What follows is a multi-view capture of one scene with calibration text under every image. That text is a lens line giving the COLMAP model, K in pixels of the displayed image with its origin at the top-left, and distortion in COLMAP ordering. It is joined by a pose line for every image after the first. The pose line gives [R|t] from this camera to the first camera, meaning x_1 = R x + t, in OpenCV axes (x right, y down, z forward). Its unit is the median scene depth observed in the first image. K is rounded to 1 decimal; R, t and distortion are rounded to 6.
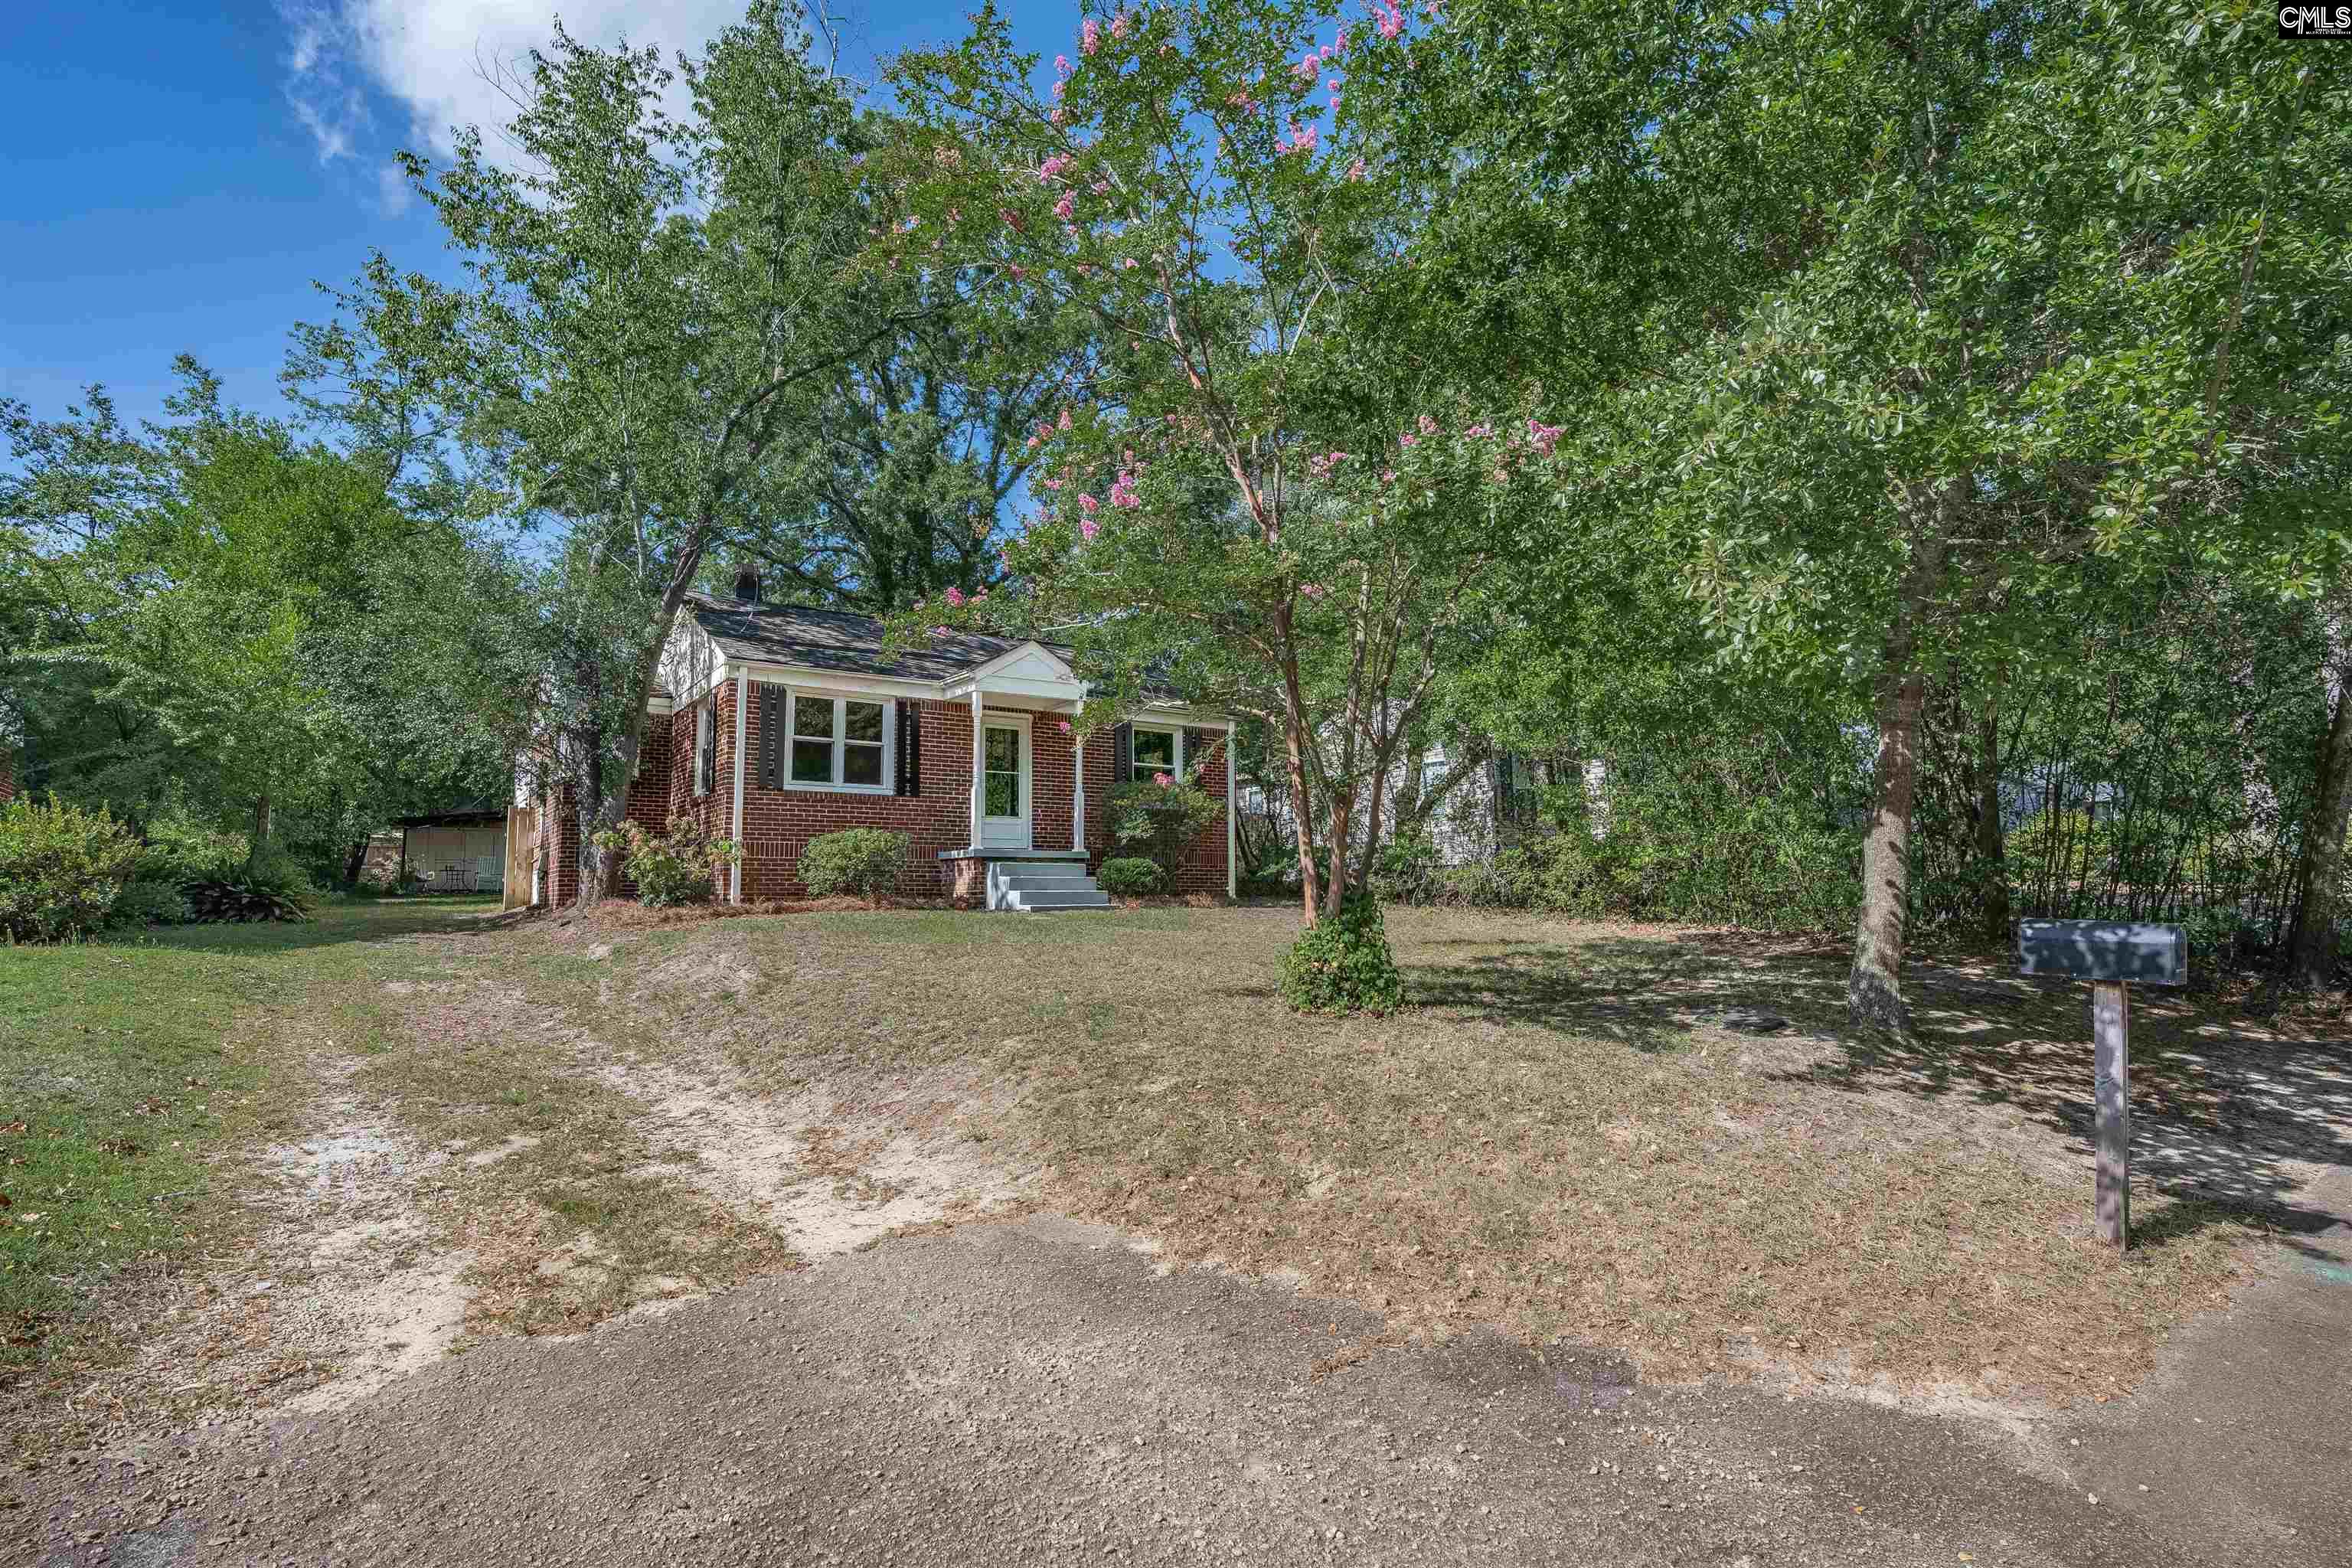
lens RADIAL K [[1121.5, 0, 1171.9], [0, 1121.5, 779.6], [0, 0, 1]] dist [-0.071039, 0.028993]
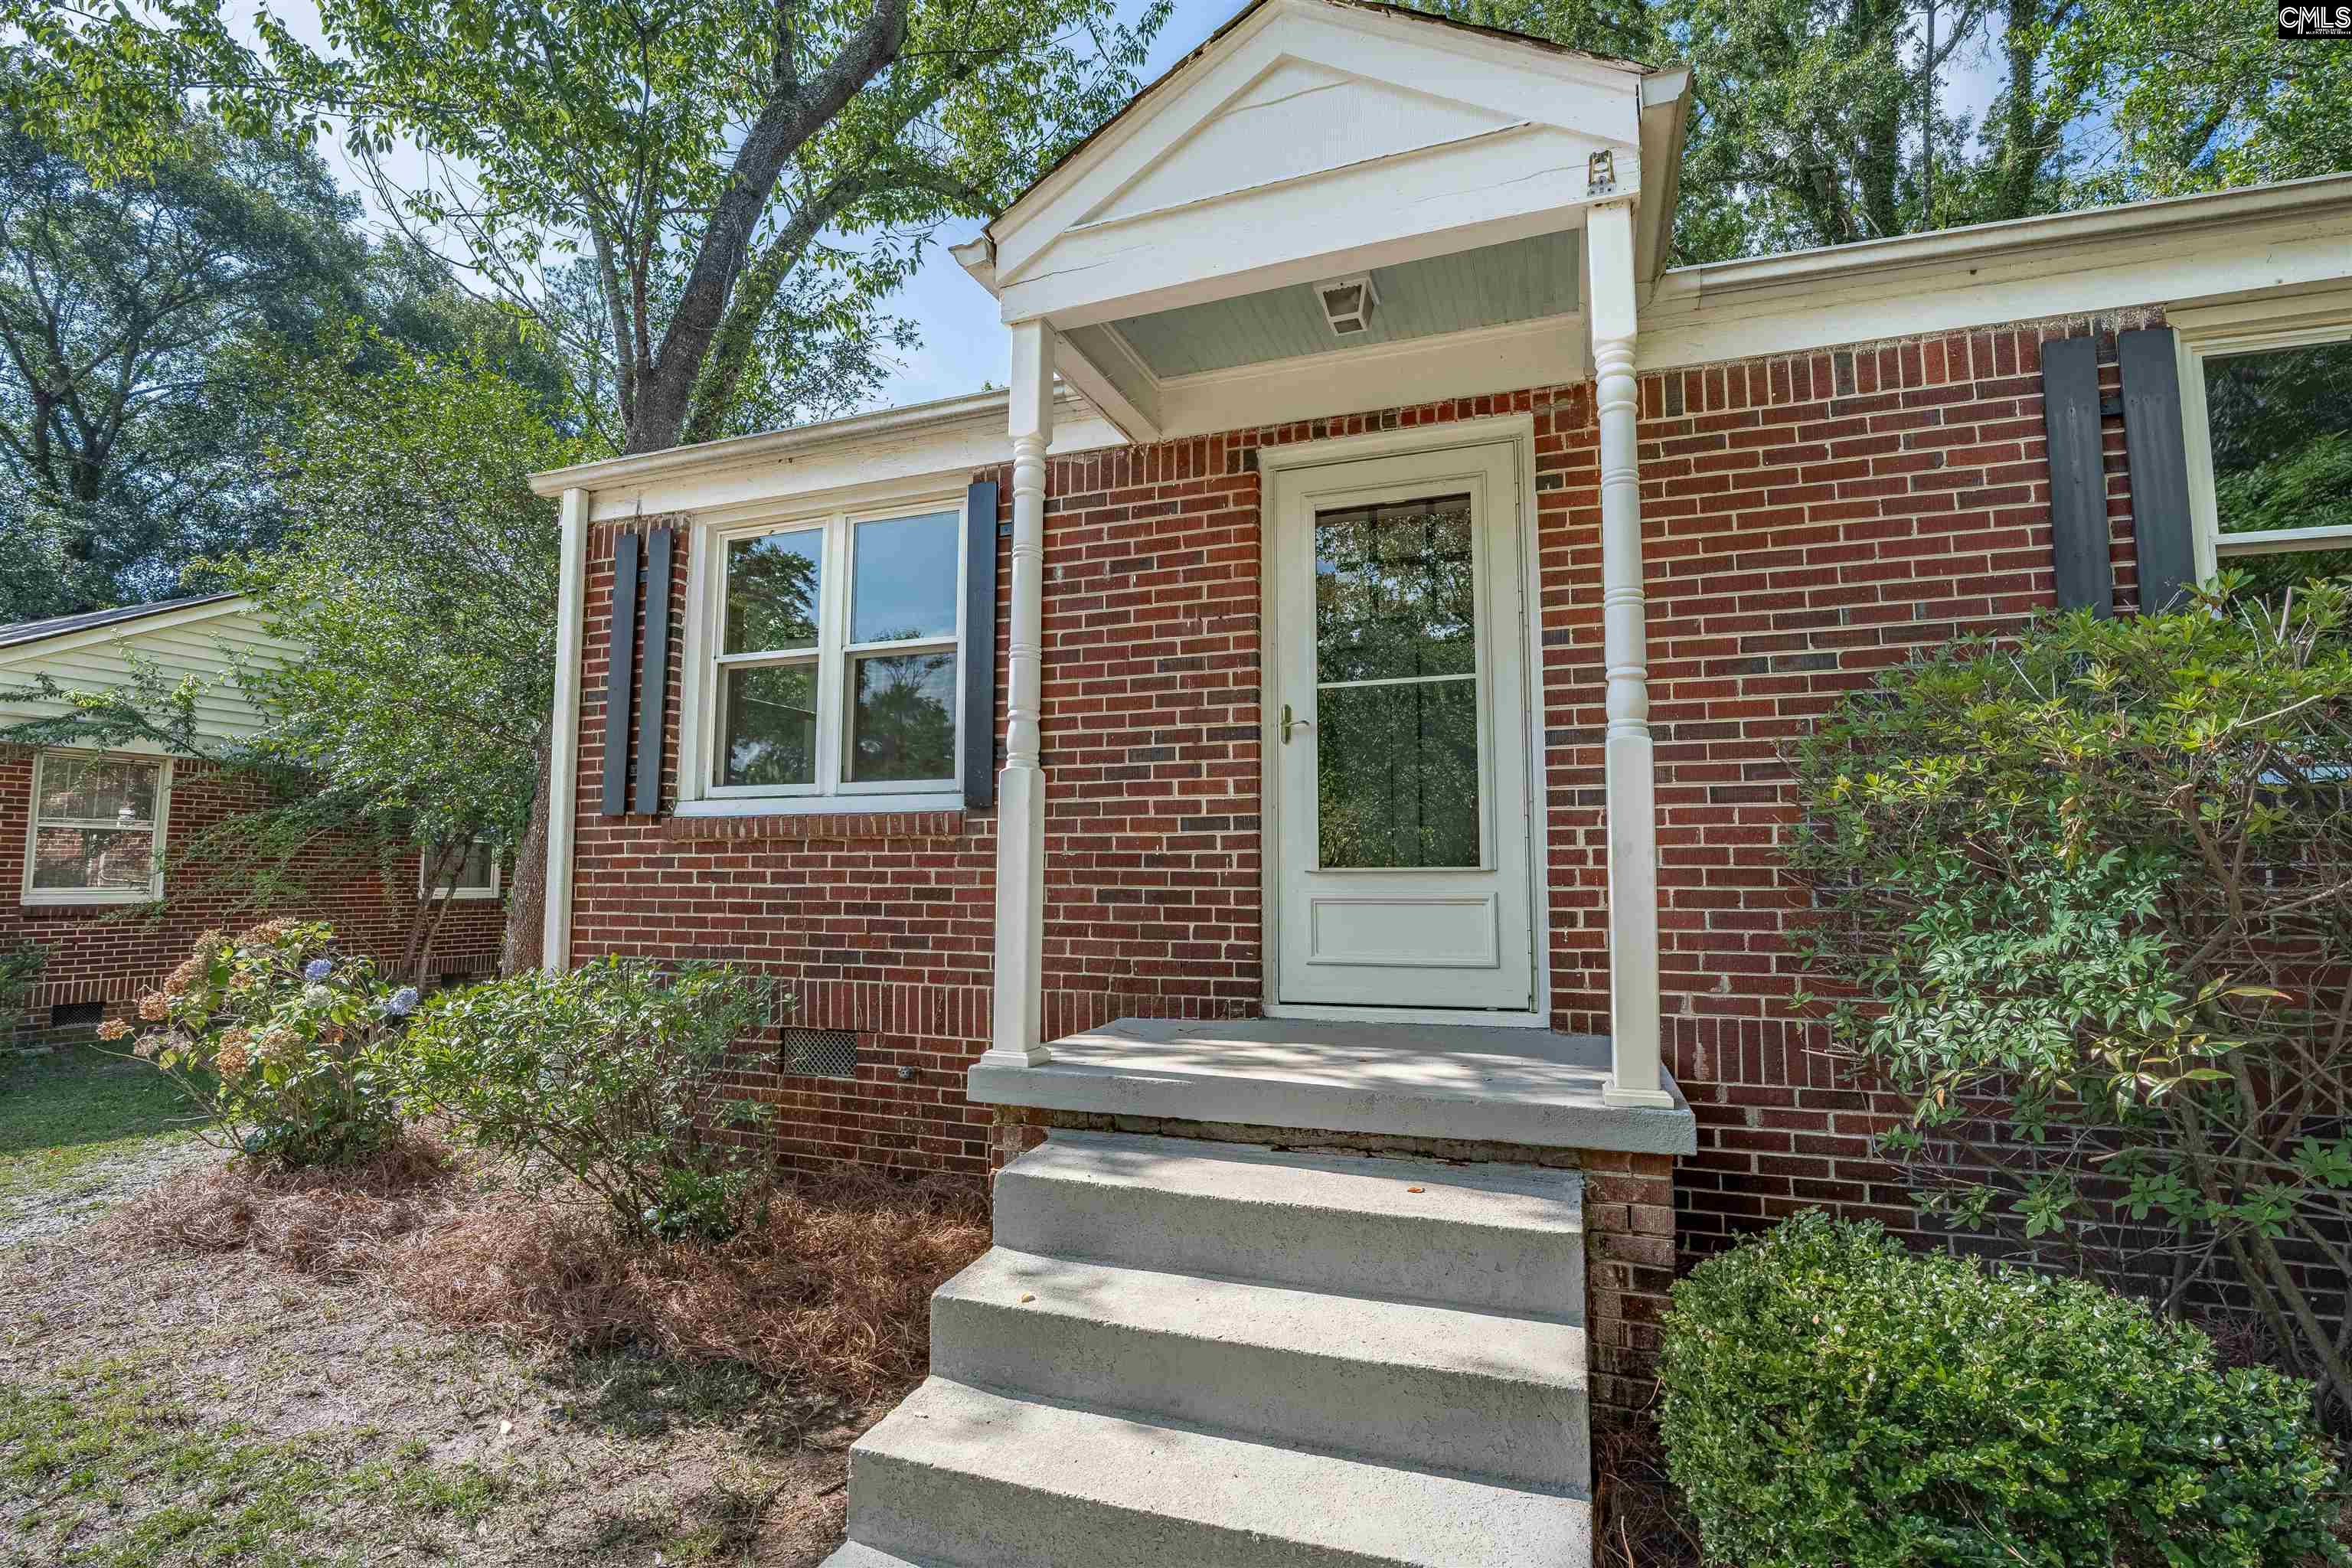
lens RADIAL K [[1101.3, 0, 1175.7], [0, 1101.3, 777.5], [0, 0, 1]] dist [-0.032358, 0.009941]
pose [[0.561530, -0.063389, -0.825025, 0.013820], [0.084139, 0.996268, -0.019279, 0.015023], [0.823168, -0.058591, 0.564767, 0.865278]]
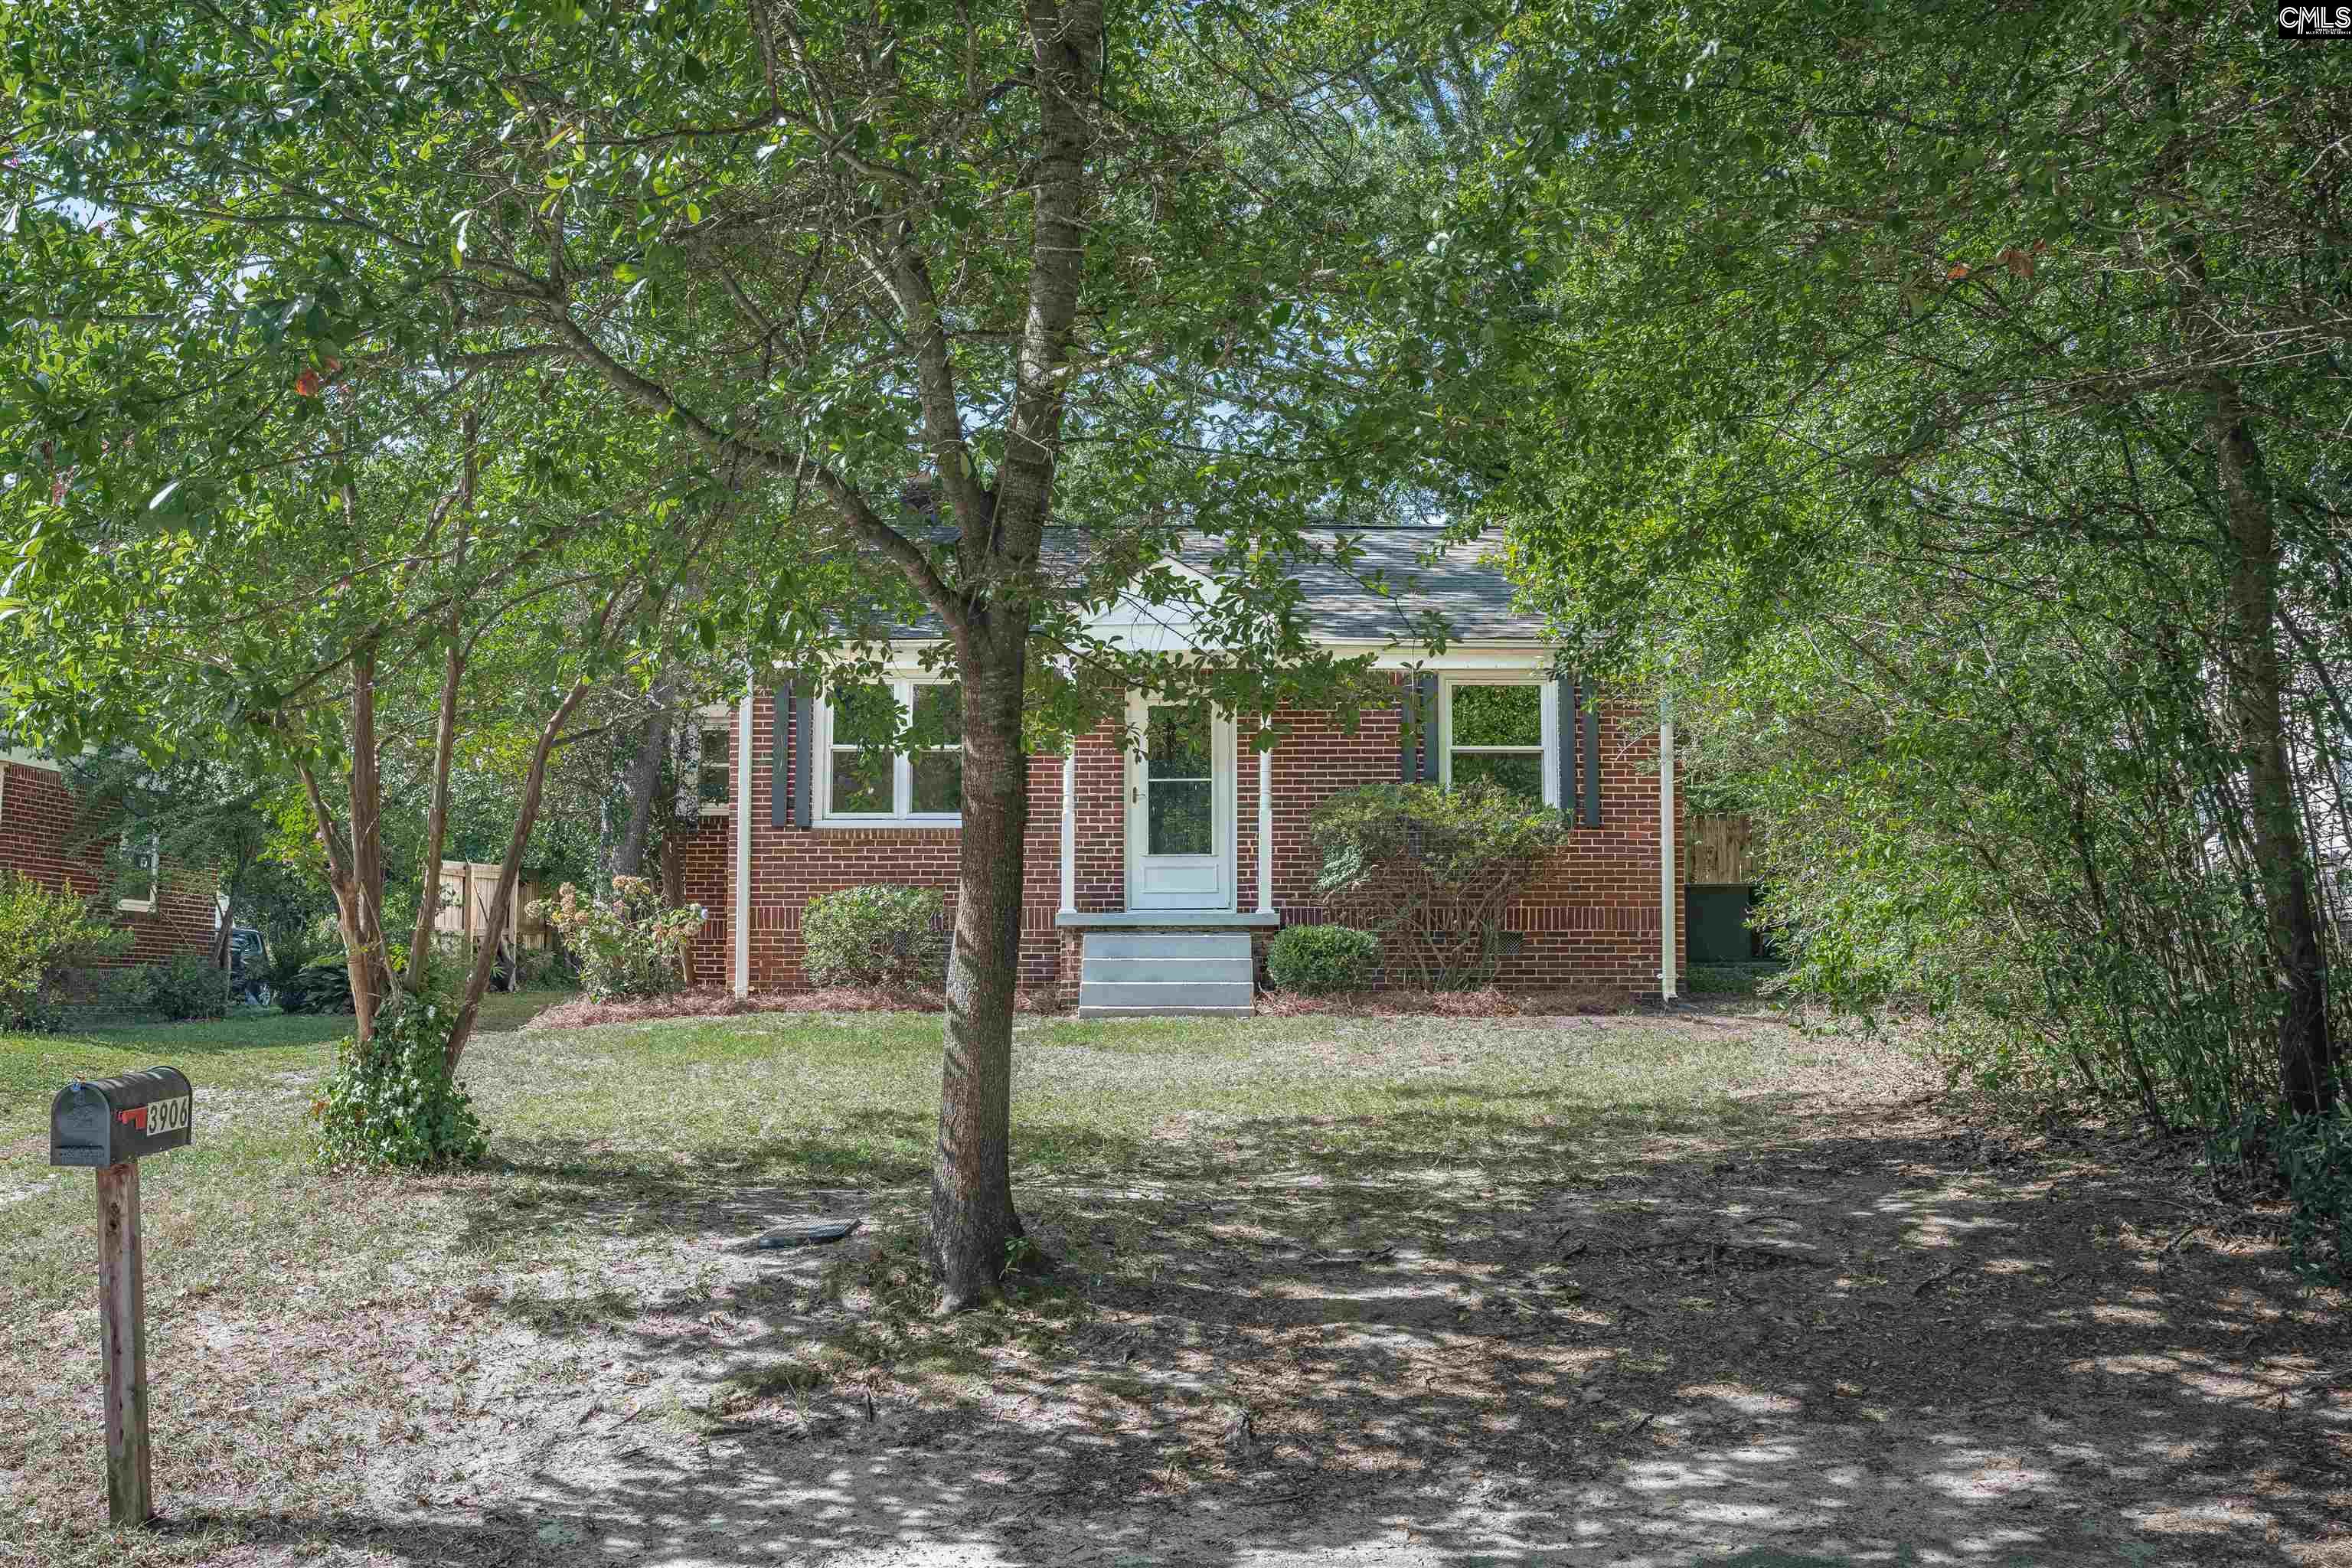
lens RADIAL K [[2148.9, 0, 1185.3], [0, 2148.9, 800.6], [0, 0, 1]] dist [-0.054598, 0.017750]
pose [[0.810126, -0.040653, -0.584845, 0.537205], [0.056546, 0.998360, 0.008930, -0.005810], [0.583523, -0.040305, 0.811096, 0.083089]]
